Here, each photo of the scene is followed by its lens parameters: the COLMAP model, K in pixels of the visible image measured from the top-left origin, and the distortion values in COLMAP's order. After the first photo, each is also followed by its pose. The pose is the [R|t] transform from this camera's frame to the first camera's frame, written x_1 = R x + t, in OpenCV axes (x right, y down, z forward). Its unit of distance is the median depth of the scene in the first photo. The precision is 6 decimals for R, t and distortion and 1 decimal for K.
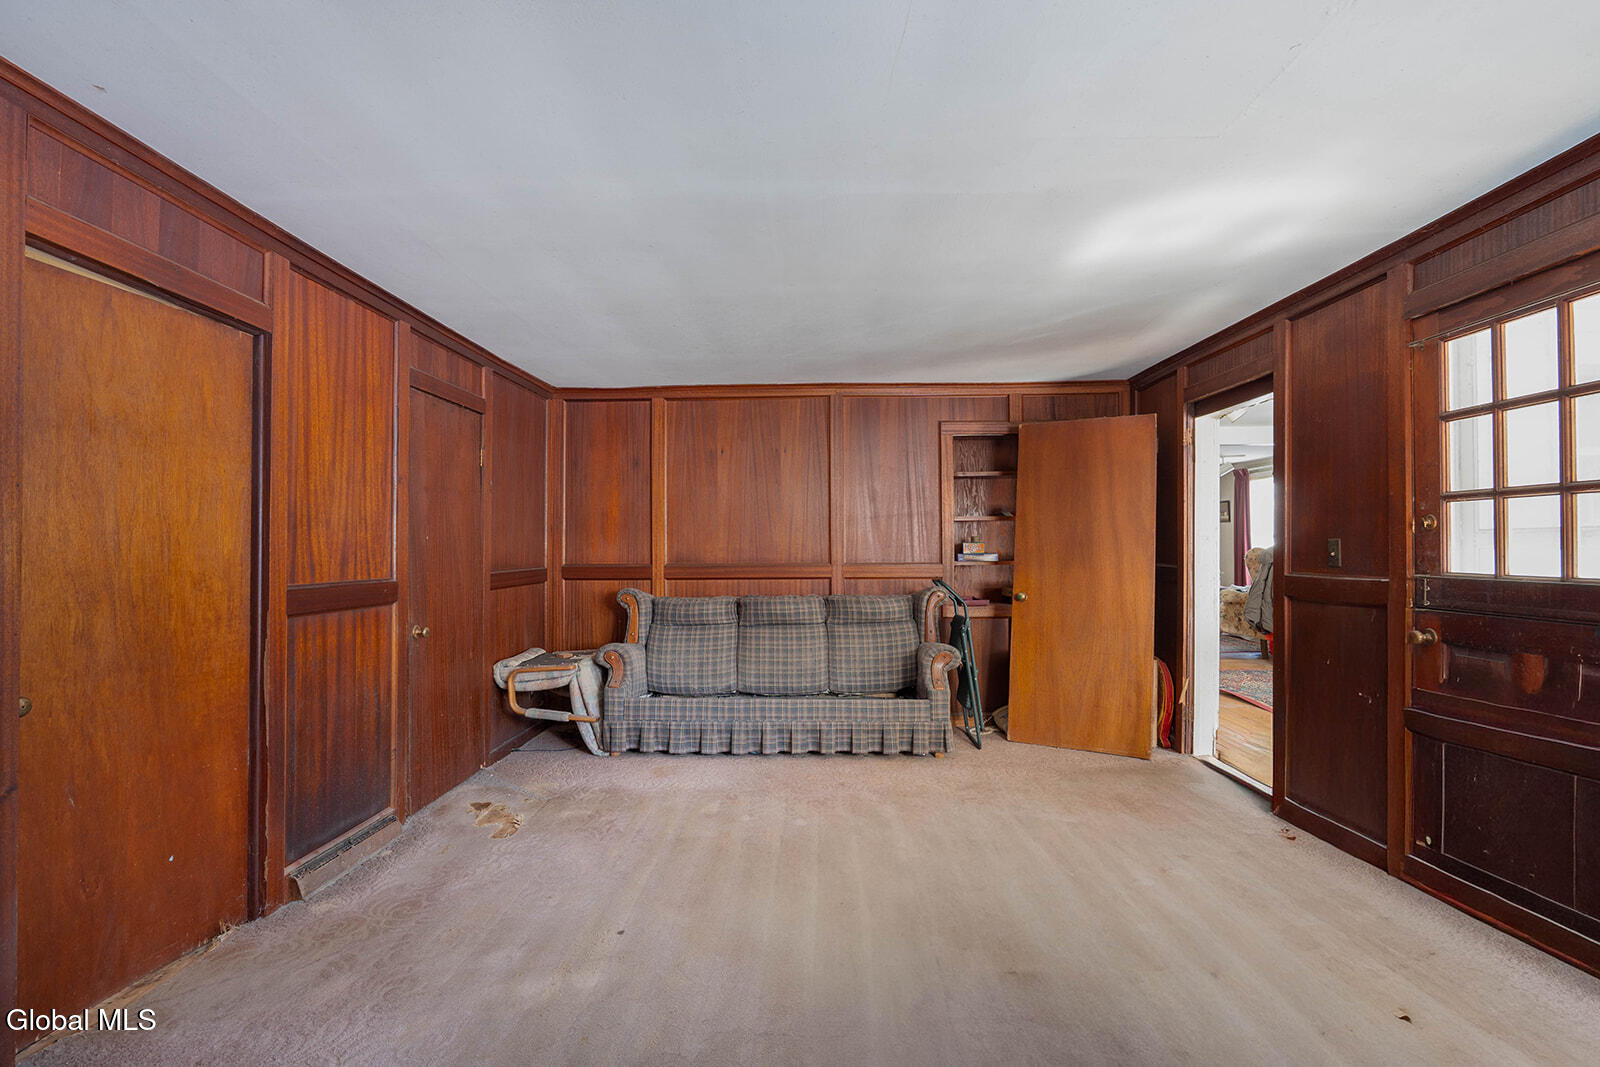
lens RADIAL K [[706.0, 0, 800.9], [0, 706.0, 539.2], [0, 0, 1]] dist [-0.007120, 0.000074]
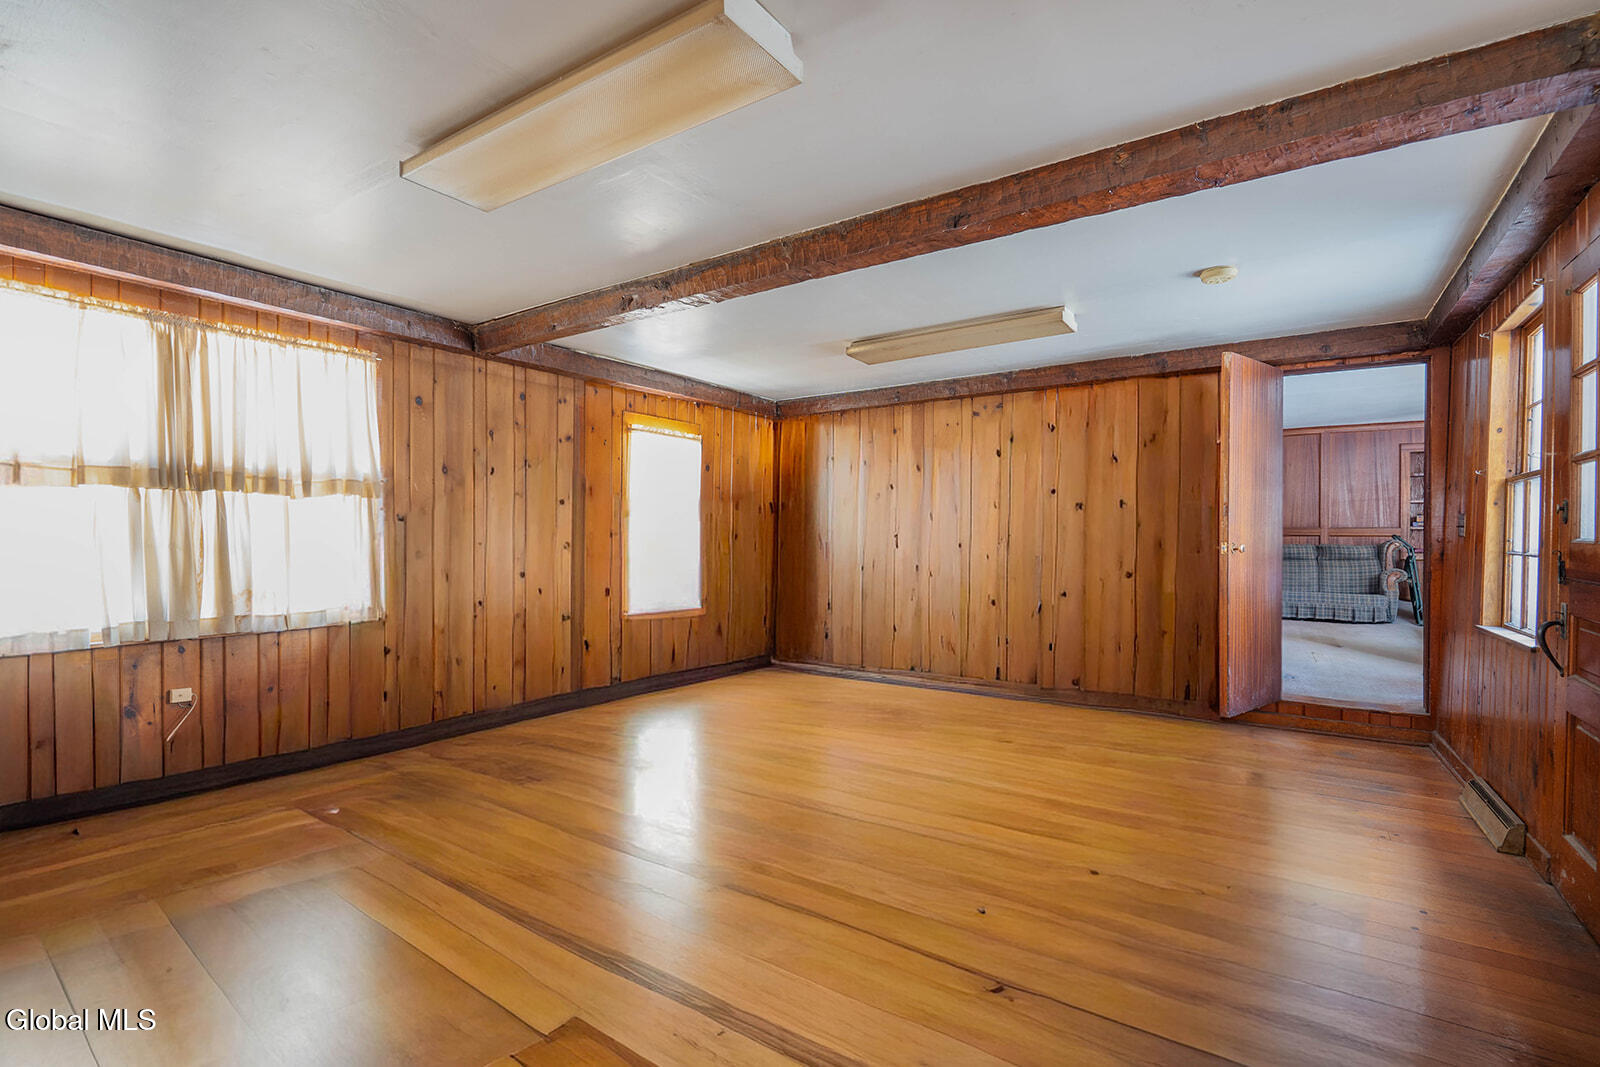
lens RADIAL K [[706.0, 0, 792.8], [0, 706.0, 535.5], [0, 0, 1]] dist [-0.007120, 0.000074]
pose [[0.843033, 0.012315, -0.537721, -0.133202], [0.001730, 0.999671, 0.025607, 0.007917], [0.537860, -0.022518, 0.842734, -1.295543]]
